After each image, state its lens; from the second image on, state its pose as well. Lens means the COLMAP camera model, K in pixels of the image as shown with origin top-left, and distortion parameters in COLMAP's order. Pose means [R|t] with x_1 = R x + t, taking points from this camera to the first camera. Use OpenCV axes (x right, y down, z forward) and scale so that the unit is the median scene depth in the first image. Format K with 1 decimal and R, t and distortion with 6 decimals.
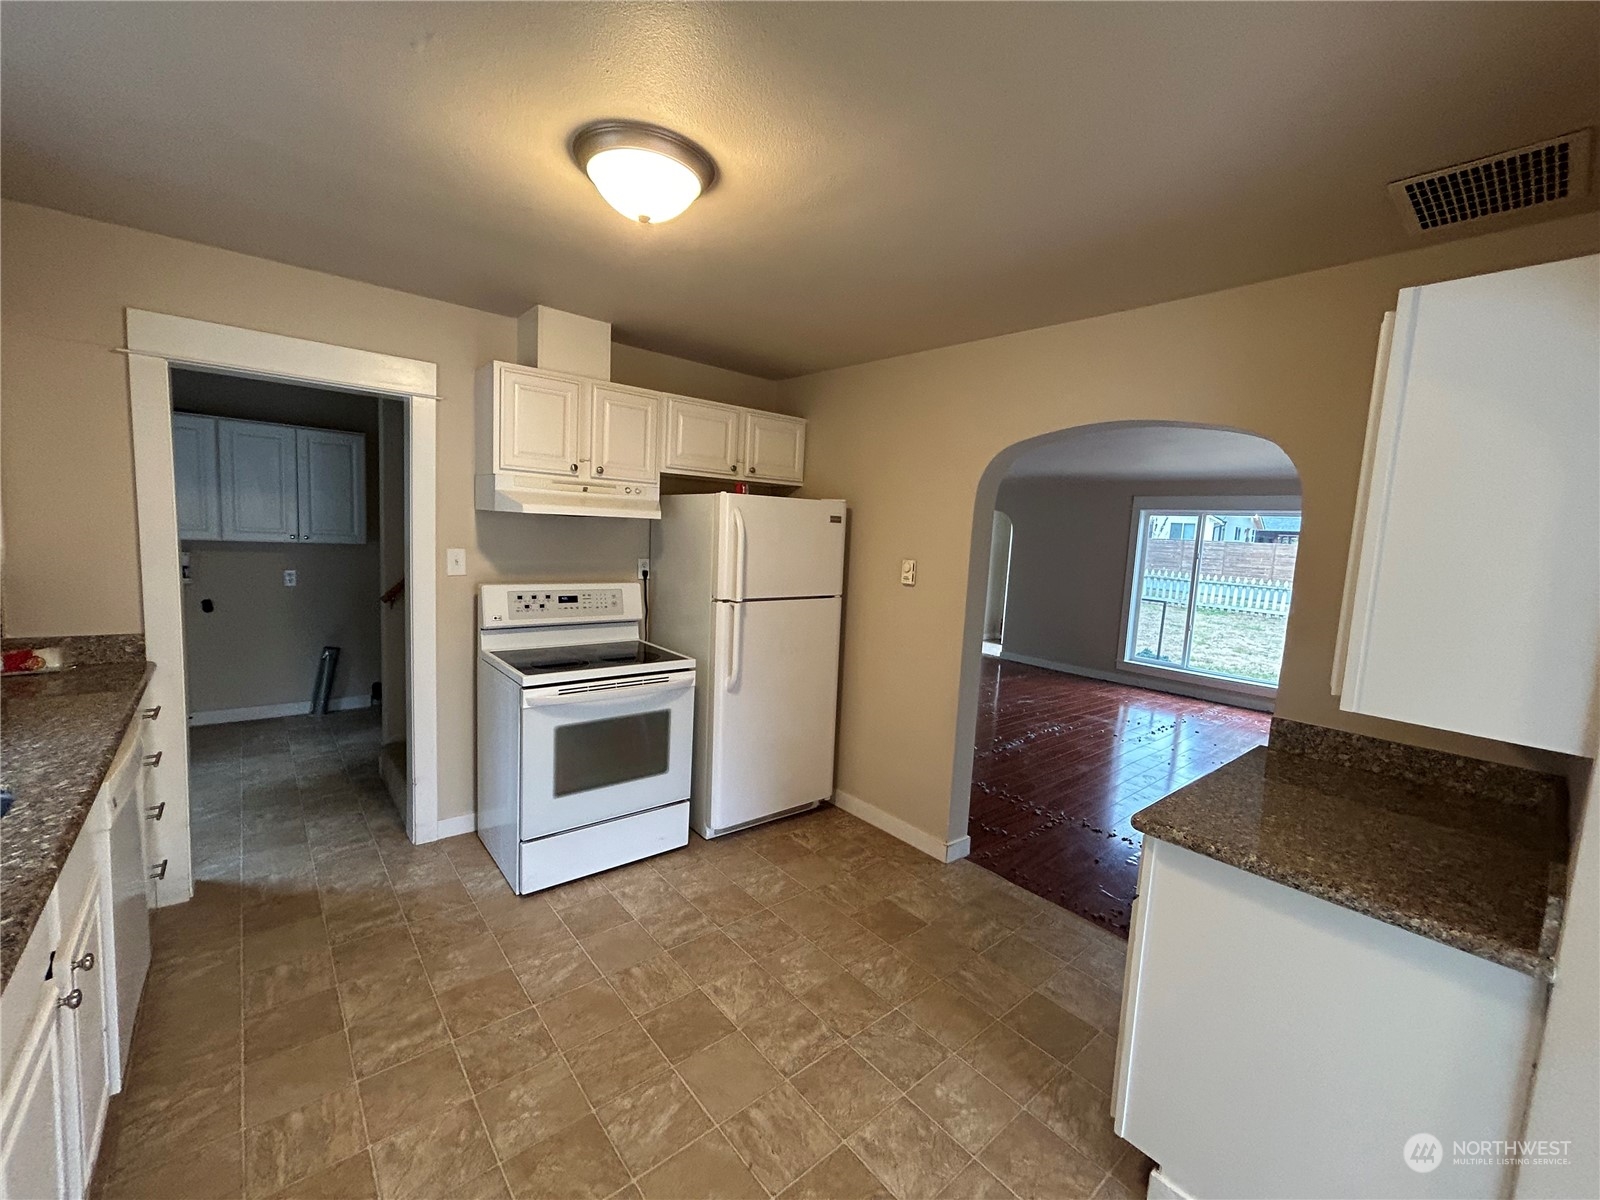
lens RADIAL K [[650.1, 0, 802.7], [0, 650.1, 599.1], [0, 0, 1]] dist [-0.004030, 0.001135]
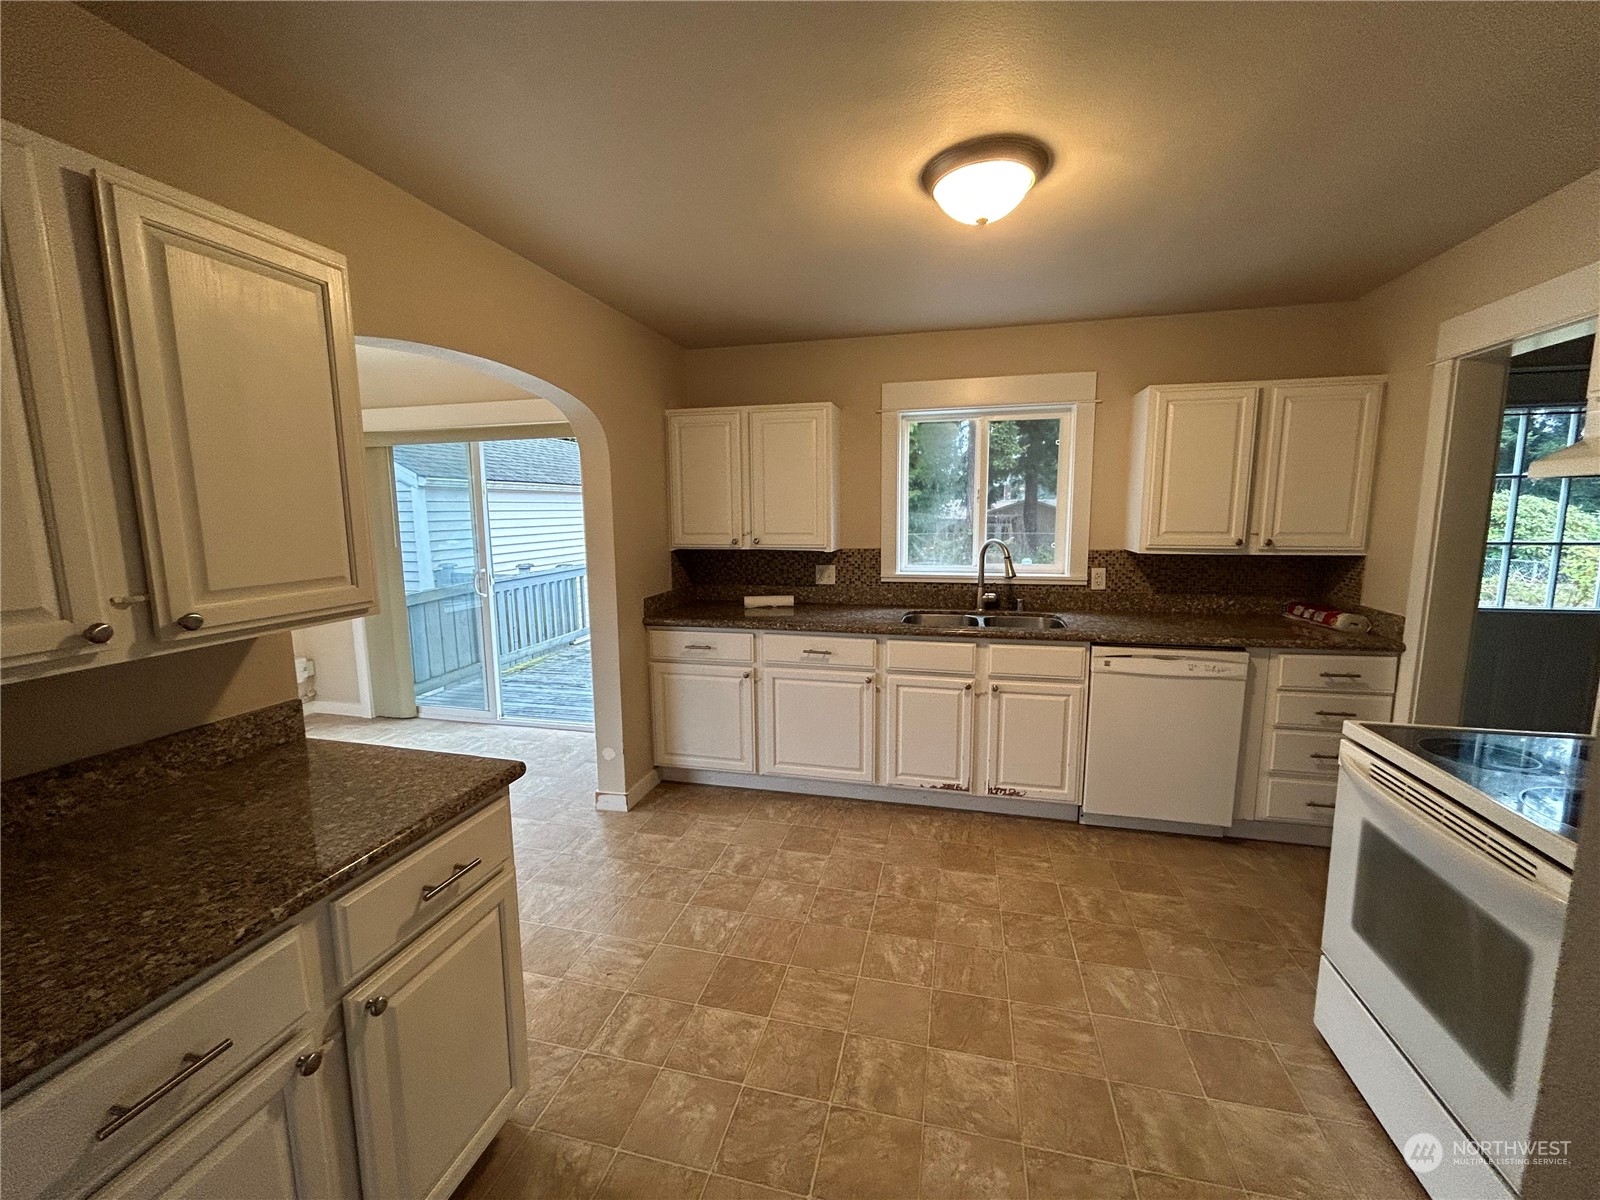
lens RADIAL K [[650.1, 0, 798.6], [0, 650.1, 600.6], [0, 0, 1]] dist [-0.004030, 0.001135]
pose [[-0.815573, 0.030975, -0.577824, 0.361429], [-0.099695, 0.976113, 0.193041, -0.064924], [0.570001, 0.215045, -0.793004, 0.968805]]
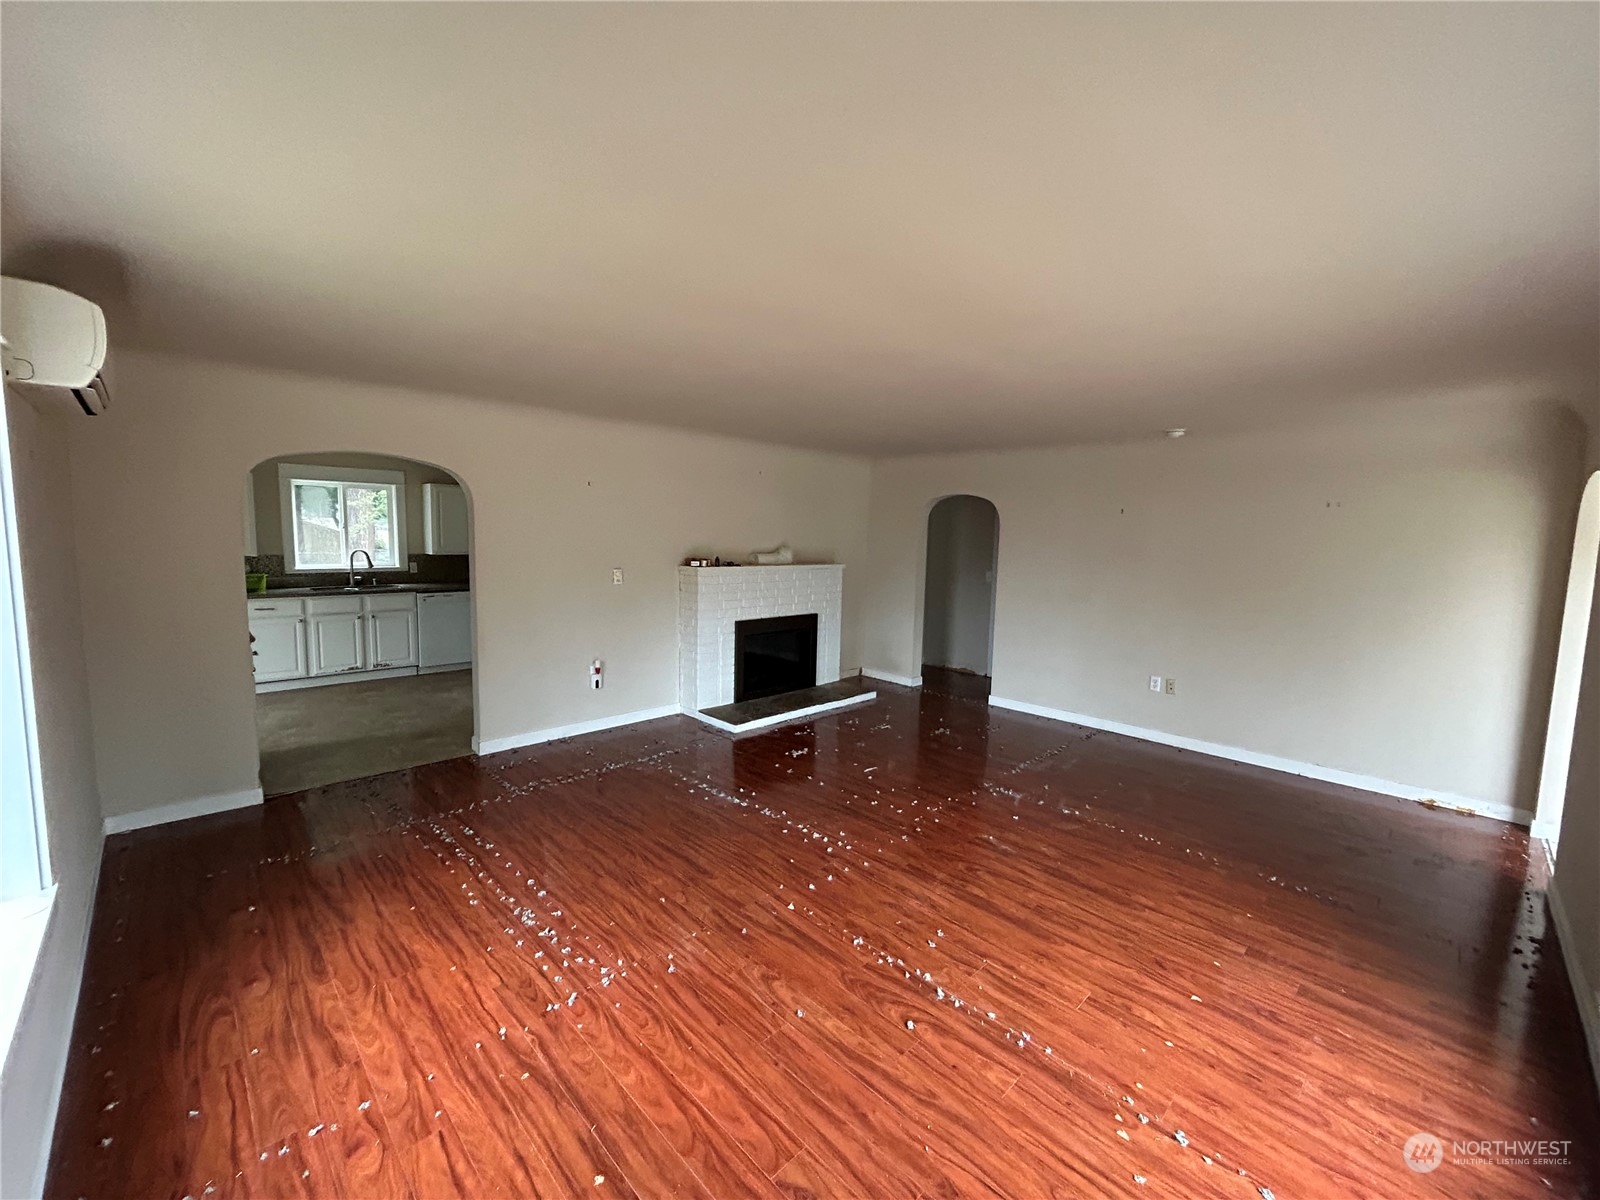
lens RADIAL K [[650.1, 0, 799.0], [0, 650.1, 597.2], [0, 0, 1]] dist [-0.004030, 0.001135]
pose [[0.069546, 0.041115, -0.996731, 1.766146], [-0.123722, 0.991792, 0.032279, -0.081005], [0.989877, 0.121072, 0.074062, 1.603227]]
